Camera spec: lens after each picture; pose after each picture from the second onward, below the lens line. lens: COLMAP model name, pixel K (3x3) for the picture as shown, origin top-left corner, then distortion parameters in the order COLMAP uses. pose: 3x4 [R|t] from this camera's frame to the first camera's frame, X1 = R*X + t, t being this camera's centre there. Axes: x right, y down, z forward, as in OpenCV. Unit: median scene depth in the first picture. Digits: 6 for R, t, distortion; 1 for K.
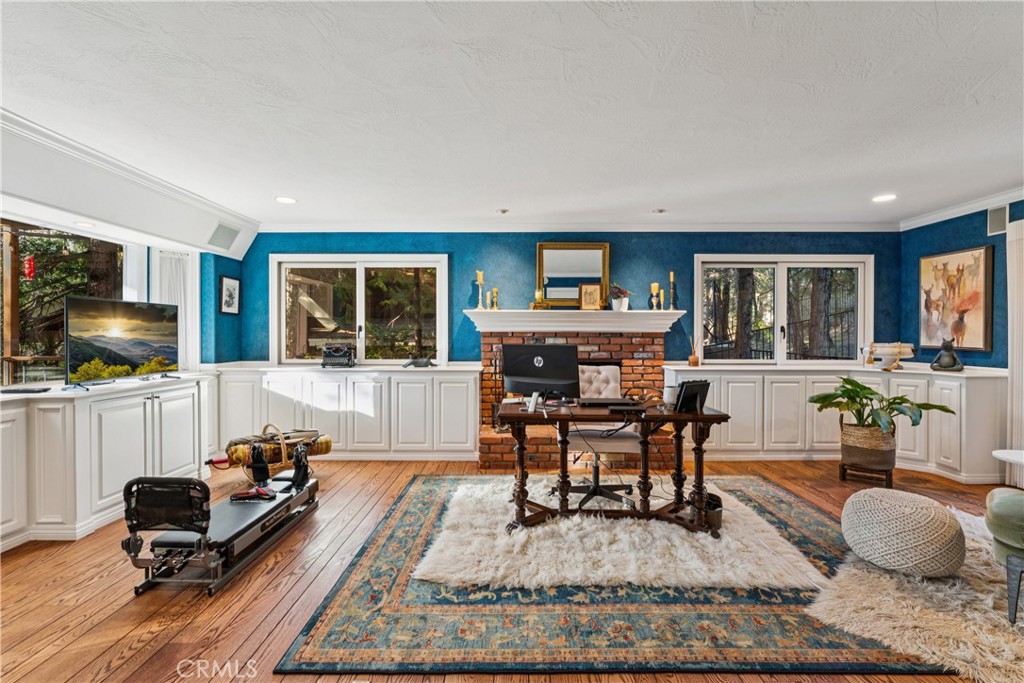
lens RADIAL K [[463.8, 0, 512.0], [0, 463.8, 341.5], [0, 0, 1]] dist [-0.000830, 0.000070]
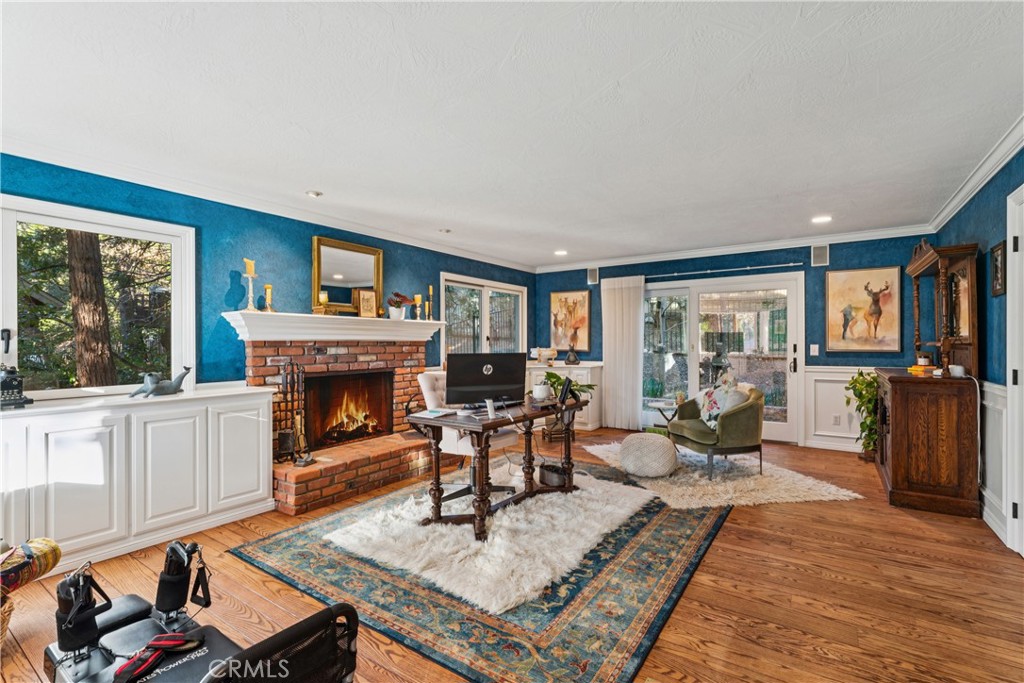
lens RADIAL K [[468.3, 0, 512.0], [0, 468.3, 341.5], [0, 0, 1]] dist [-0.002653, -0.000127]
pose [[0.557219, -0.001928, 0.830364, -0.492845], [0.017254, 0.999808, -0.009256, -0.005123], [-0.830187, 0.019484, 0.557145, 0.240133]]
